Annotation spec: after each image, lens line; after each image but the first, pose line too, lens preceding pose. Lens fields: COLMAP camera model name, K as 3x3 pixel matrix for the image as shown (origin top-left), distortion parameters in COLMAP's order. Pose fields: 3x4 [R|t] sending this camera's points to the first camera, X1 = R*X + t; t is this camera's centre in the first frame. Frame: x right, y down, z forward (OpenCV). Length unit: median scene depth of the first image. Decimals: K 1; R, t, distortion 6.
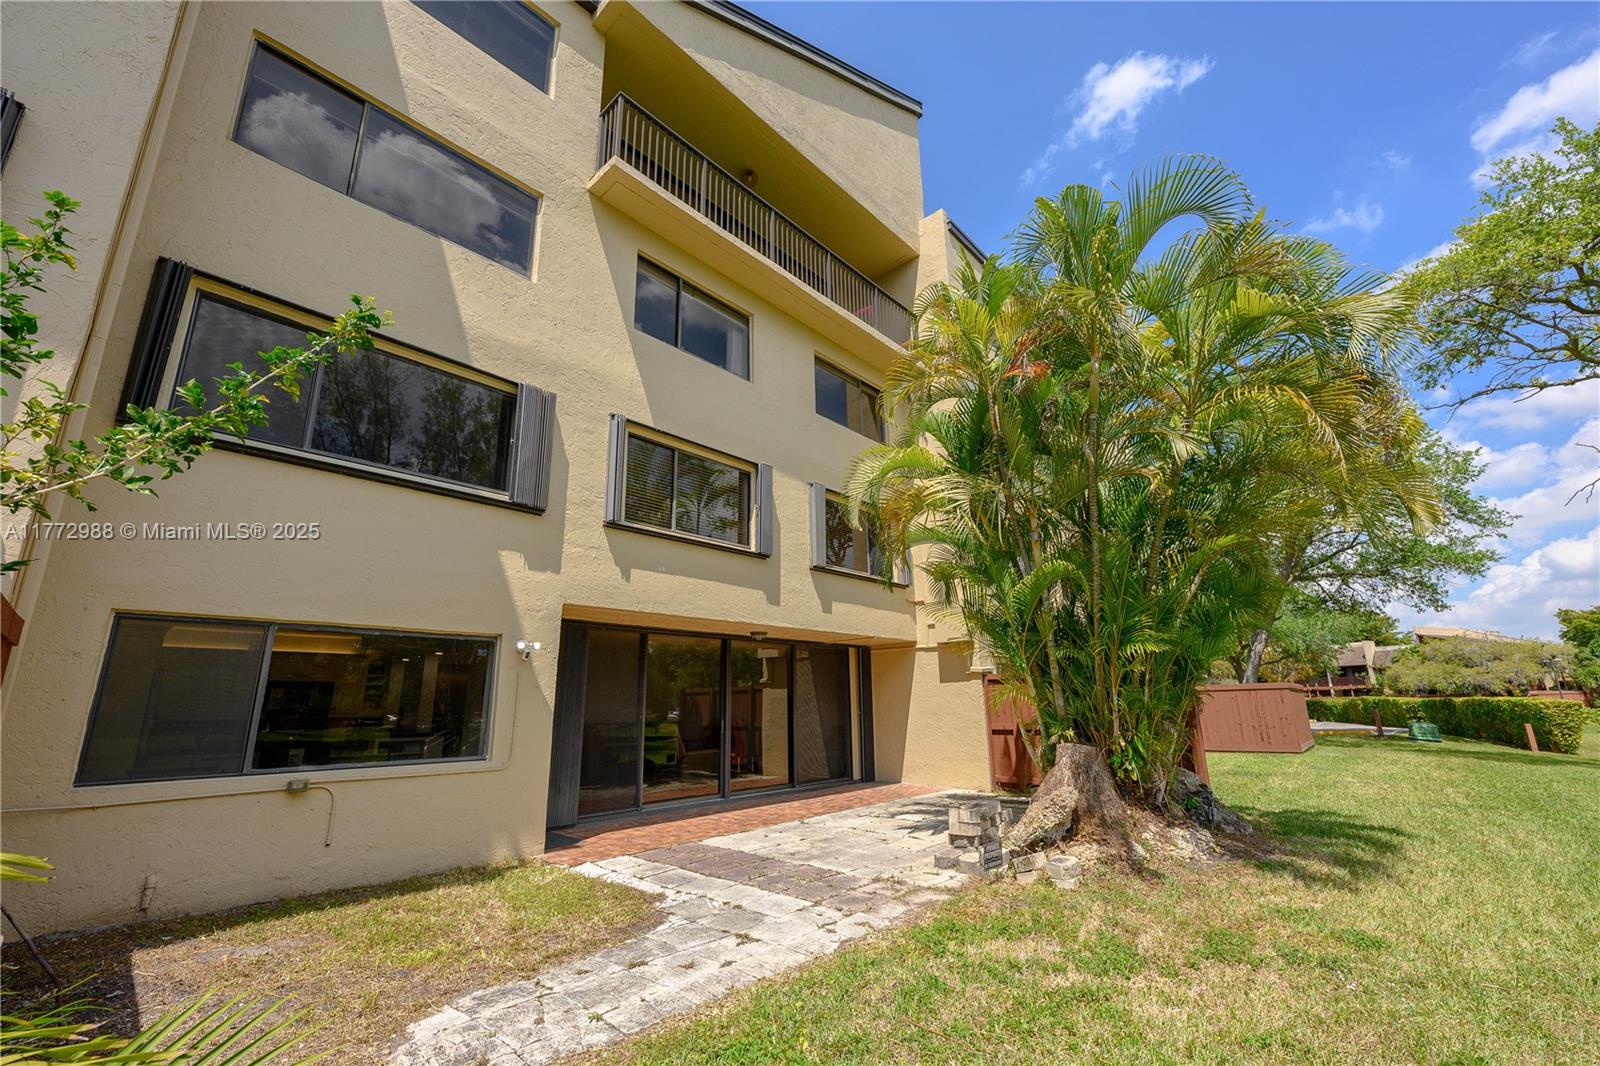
lens RADIAL K [[650.5, 0, 802.6], [0, 650.5, 537.0], [0, 0, 1]] dist [-0.000889, -0.001548]
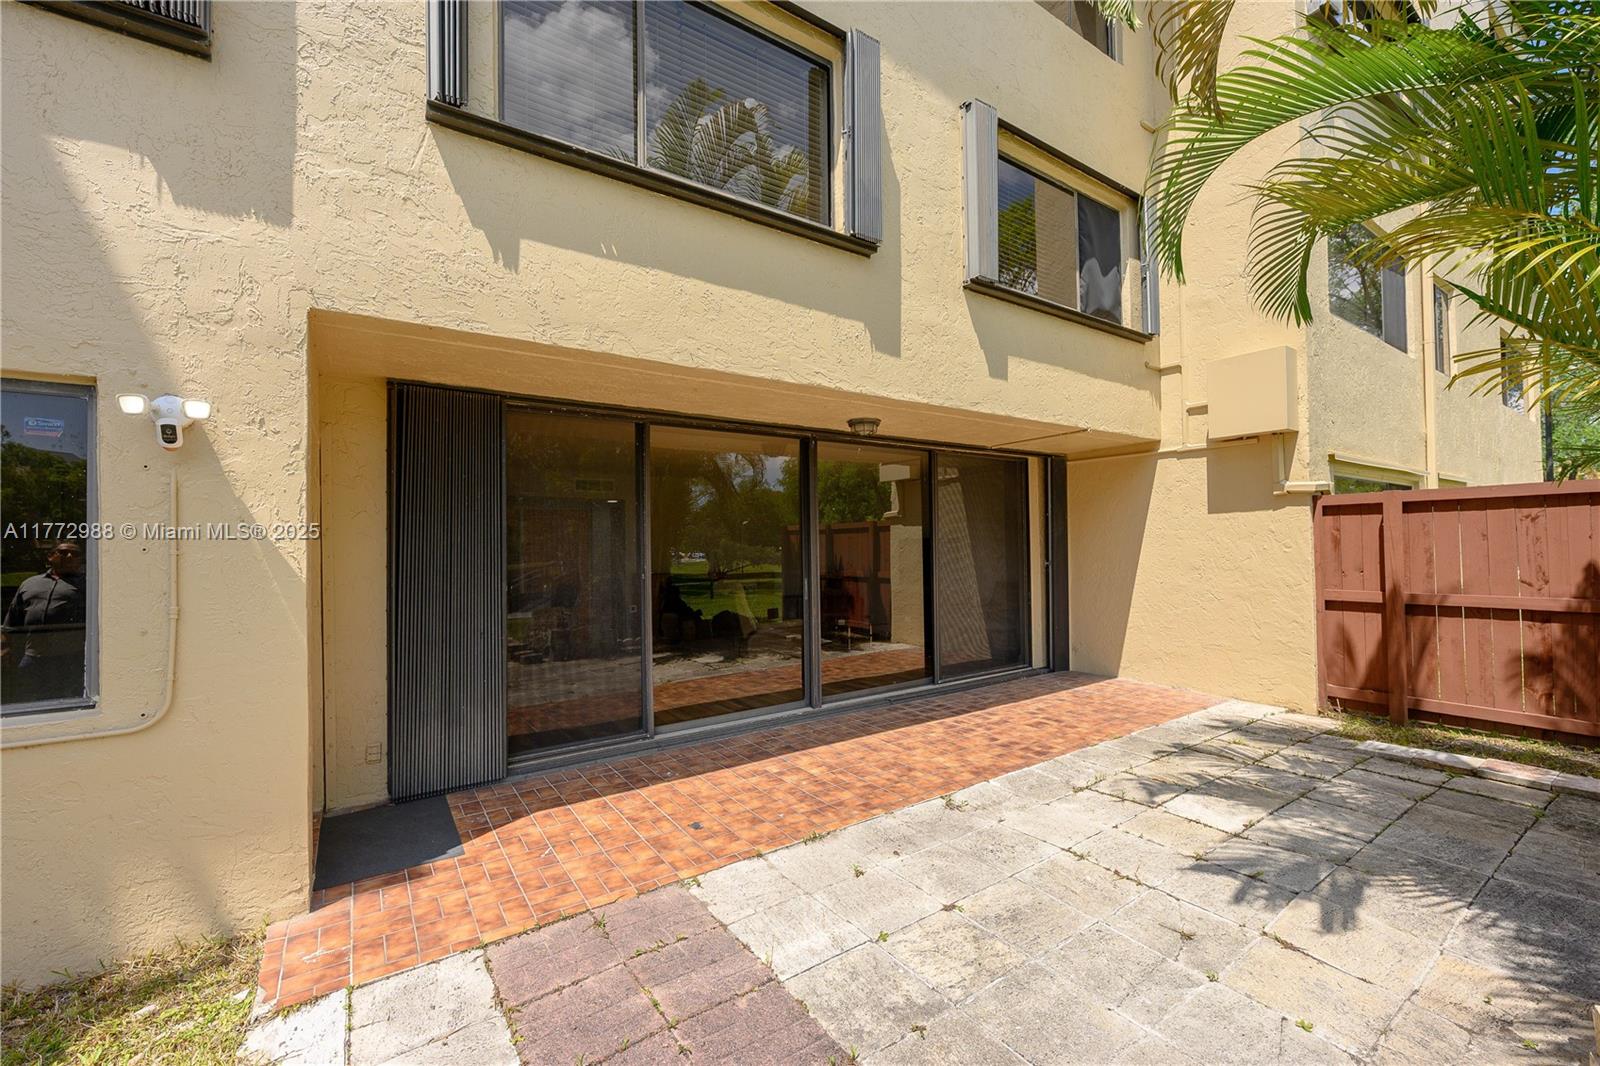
lens RADIAL K [[650.5, 0, 799.5], [0, 650.5, 529.4], [0, 0, 1]] dist [-0.000889, -0.001548]
pose [[0.974957, -0.000712, -0.222393, -0.000820], [0.052313, 0.972670, 0.226223, 0.103145], [0.216153, -0.232192, 0.948348, 0.436588]]
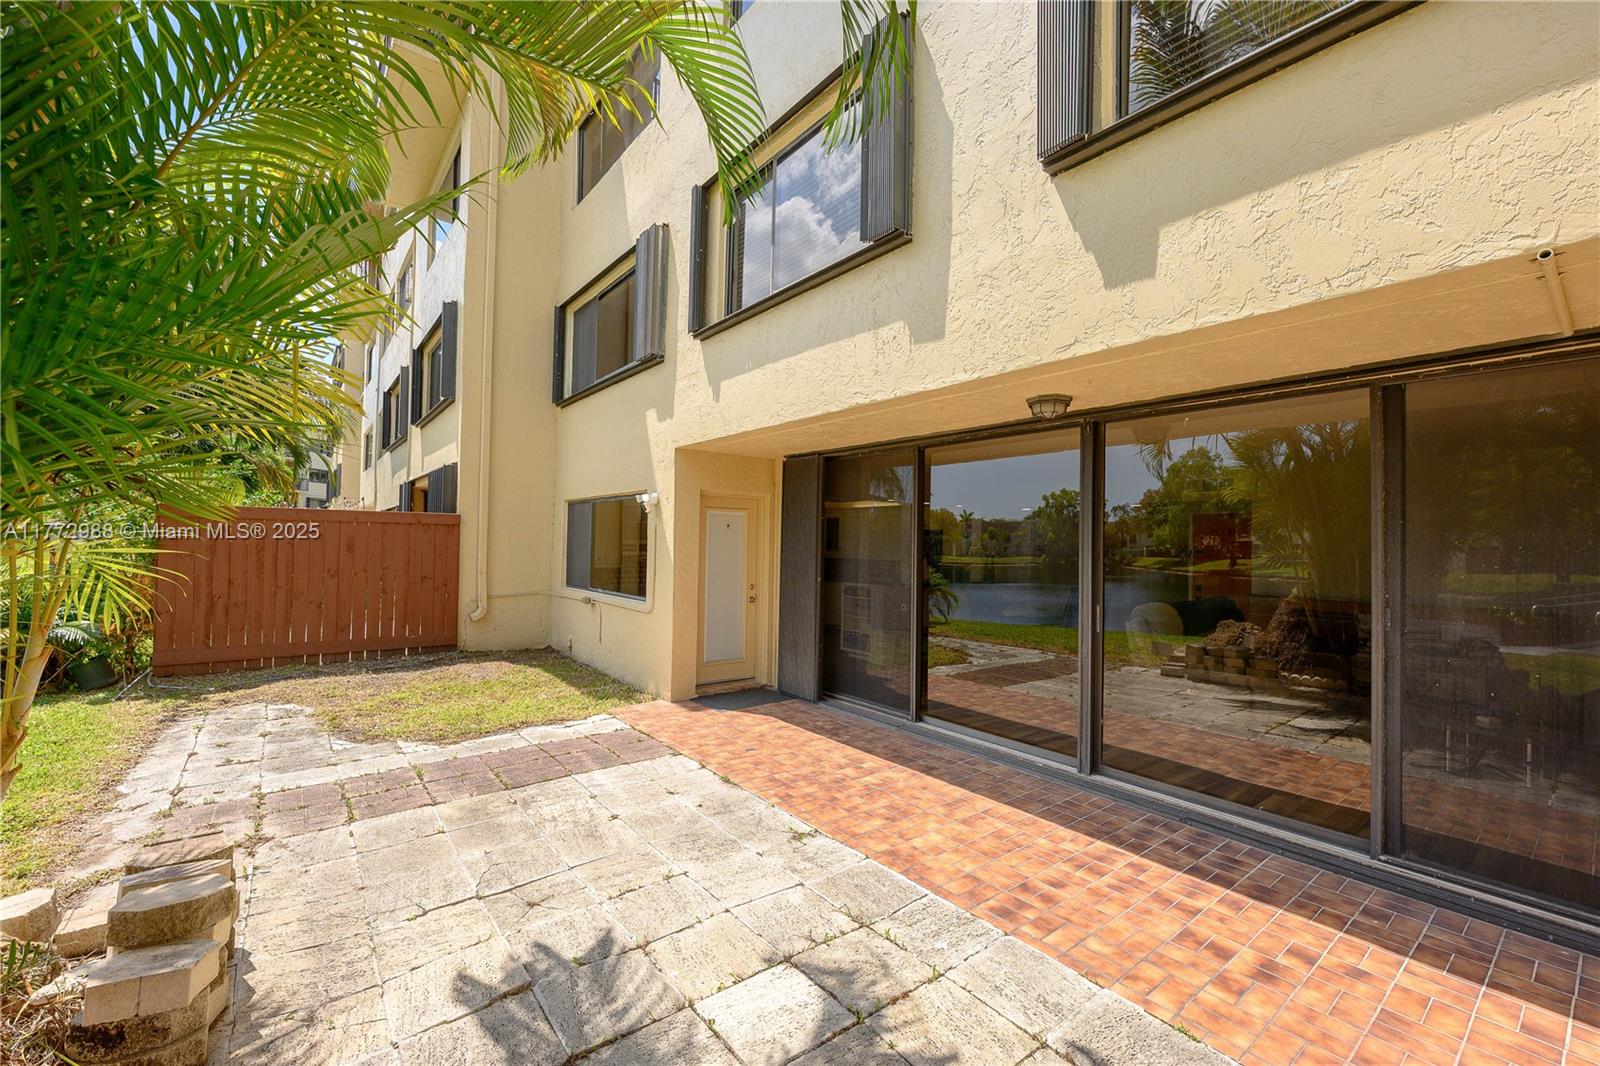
lens RADIAL K [[650.5, 0, 804.4], [0, 650.5, 535.5], [0, 0, 1]] dist [-0.000889, -0.001548]
pose [[-0.157920, -0.004789, -0.987440, 0.326879], [0.230628, 0.972152, -0.041599, 0.195608], [0.960142, -0.234301, -0.152418, 0.837103]]
